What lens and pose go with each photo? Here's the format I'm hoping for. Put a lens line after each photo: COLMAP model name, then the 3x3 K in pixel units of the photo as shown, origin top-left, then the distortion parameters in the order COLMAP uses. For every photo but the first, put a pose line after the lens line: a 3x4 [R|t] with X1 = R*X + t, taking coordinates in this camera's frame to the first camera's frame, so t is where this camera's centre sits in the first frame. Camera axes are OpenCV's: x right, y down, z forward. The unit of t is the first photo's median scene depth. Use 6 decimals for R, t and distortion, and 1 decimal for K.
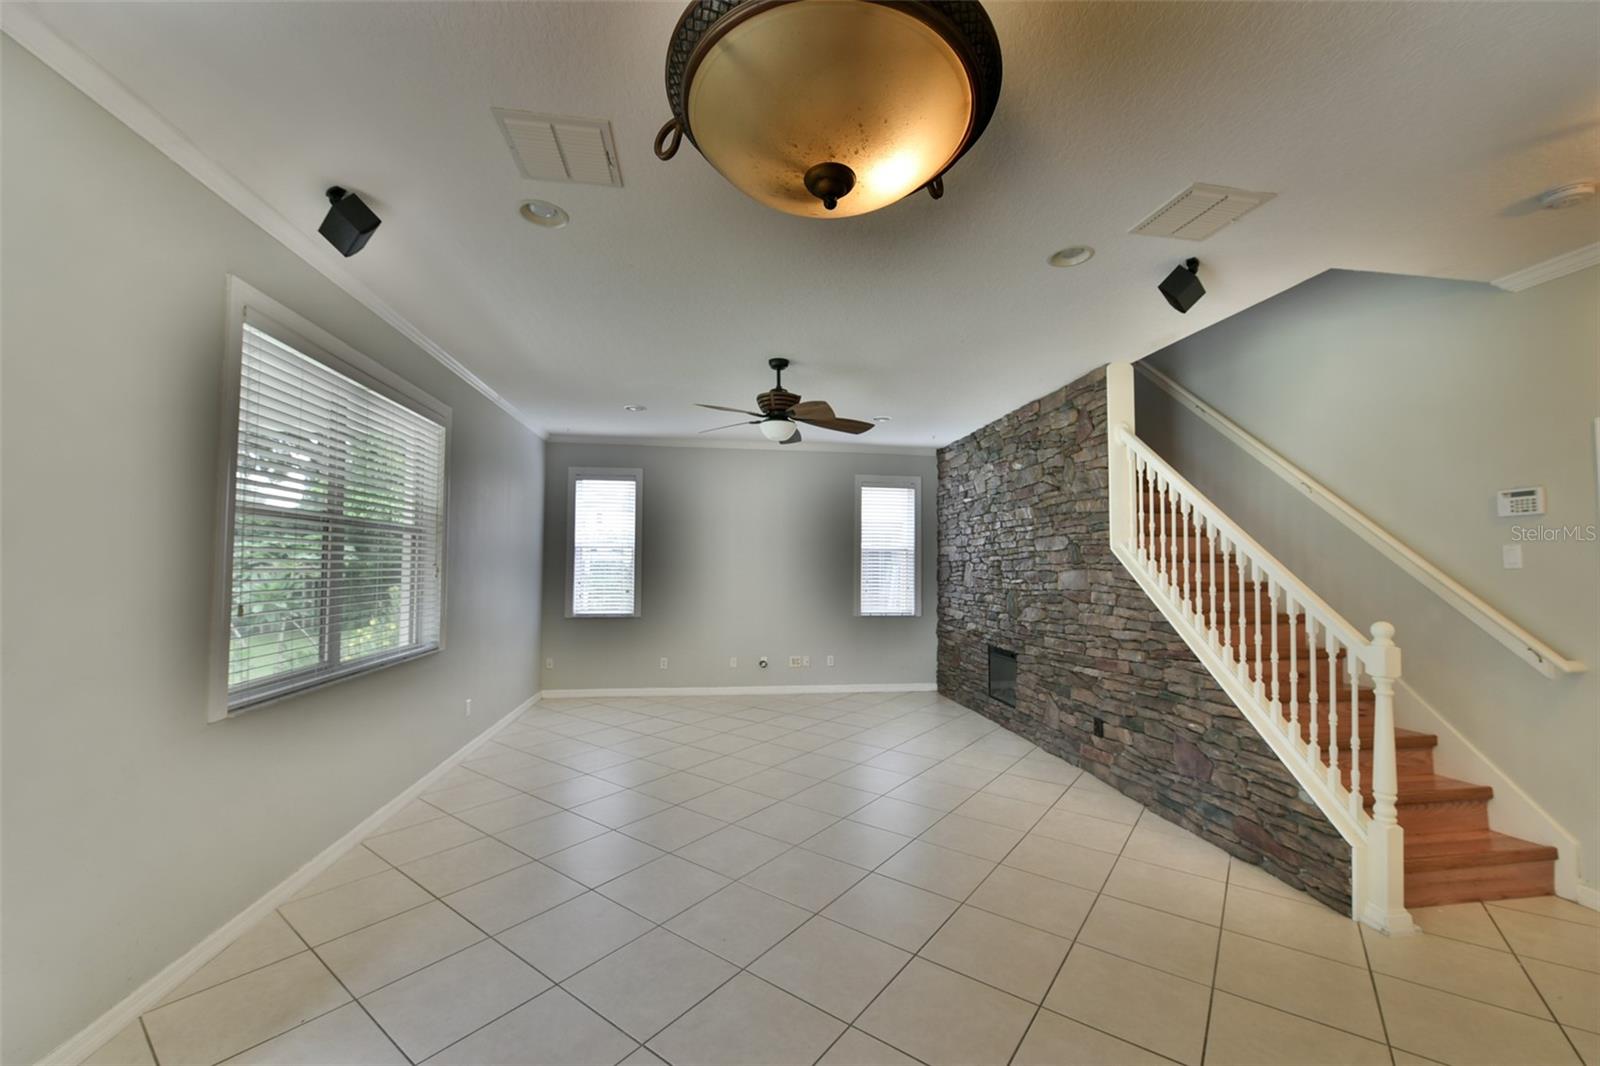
lens RADIAL K [[628.0, 0, 803.1], [0, 628.0, 537.9], [0, 0, 1]] dist [-0.000806, -0.000371]
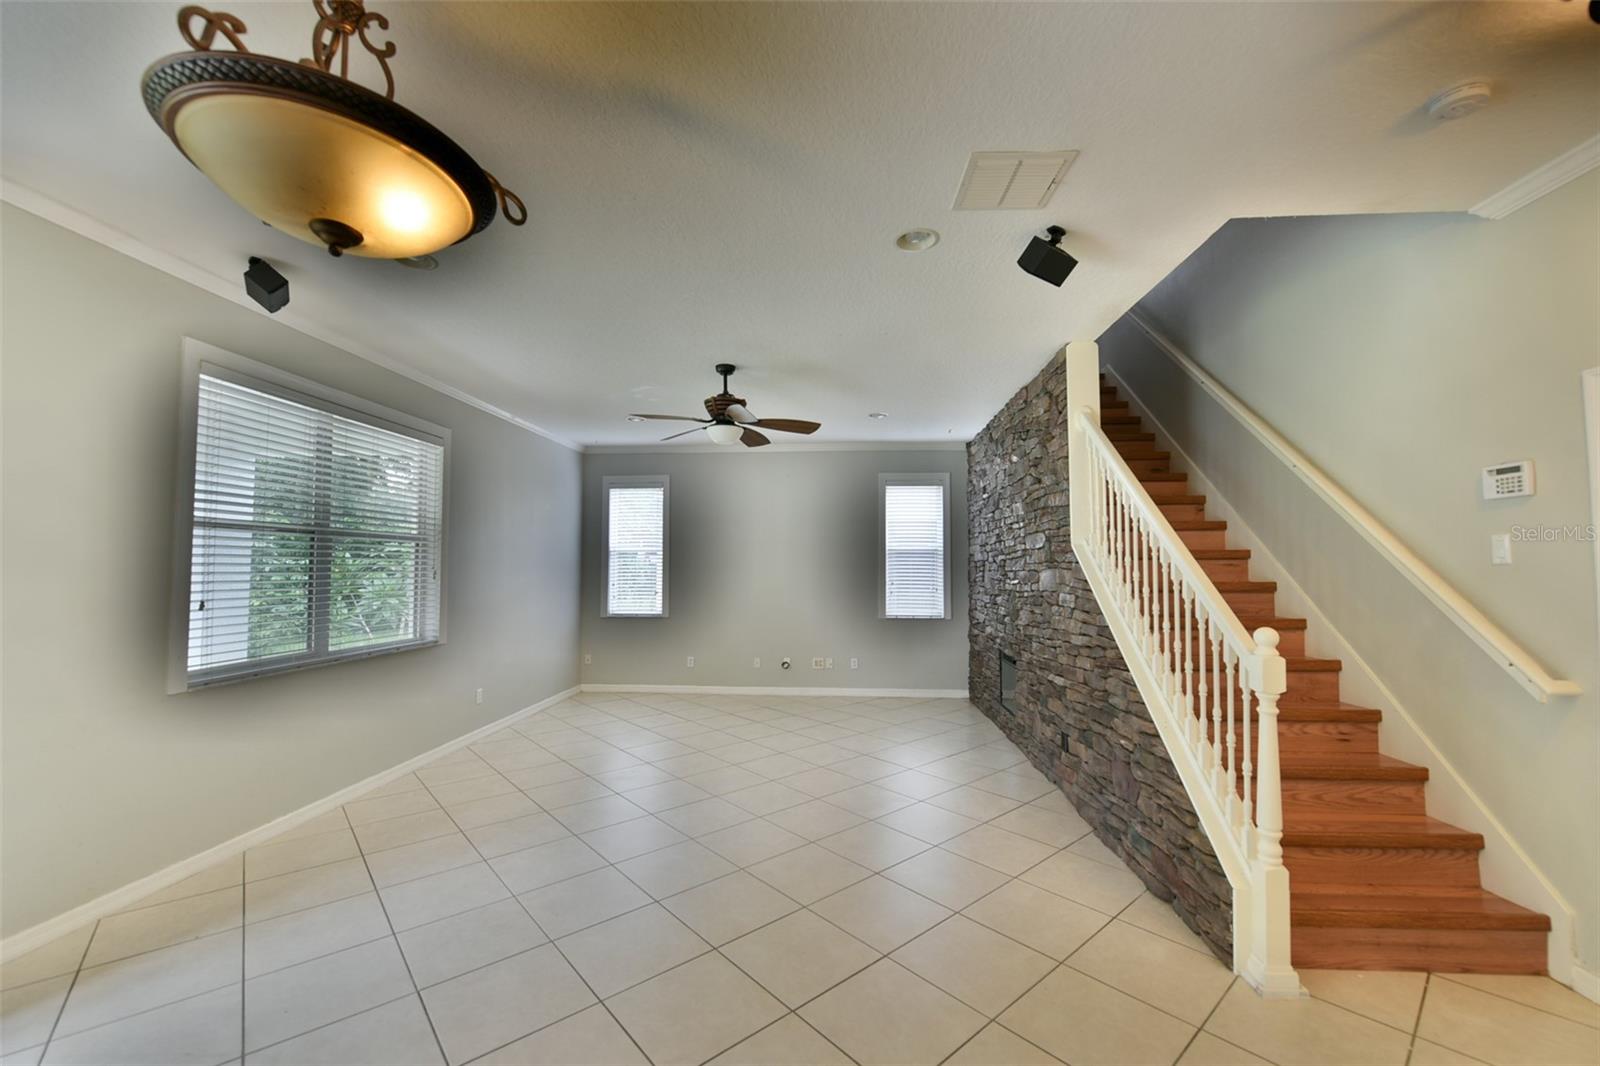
lens RADIAL K [[637.8, 0, 804.4], [0, 637.8, 537.5], [0, 0, 1]] dist [-0.002759, -0.000242]
pose [[0.977574, -0.017323, -0.209881, 0.300250], [0.016780, 0.999850, -0.004366, 0.002779], [0.209925, 0.000746, 0.977717, 0.012521]]
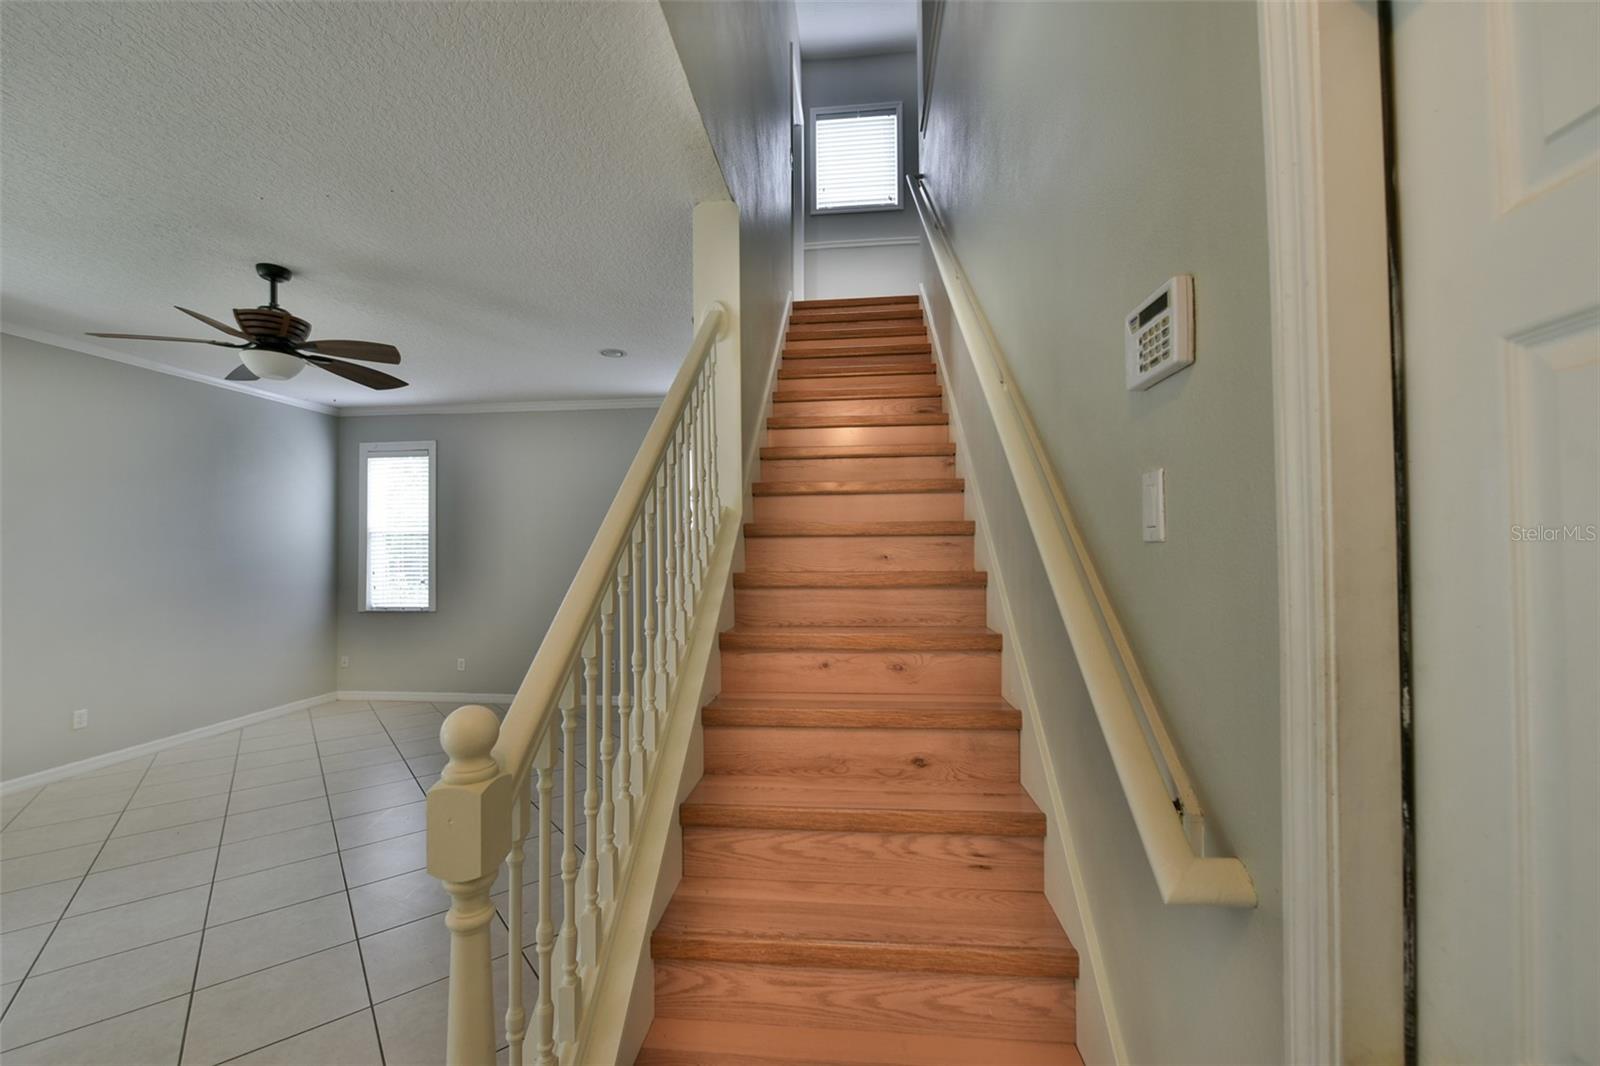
lens RADIAL K [[628.0, 0, 803.1], [0, 628.0, 537.9], [0, 0, 1]] dist [-0.000806, -0.000371]
pose [[0.971168, -0.019255, -0.237618, 0.717069], [0.025991, 0.999343, 0.025250, 0.024171], [0.236976, -0.030698, 0.971030, 0.436674]]
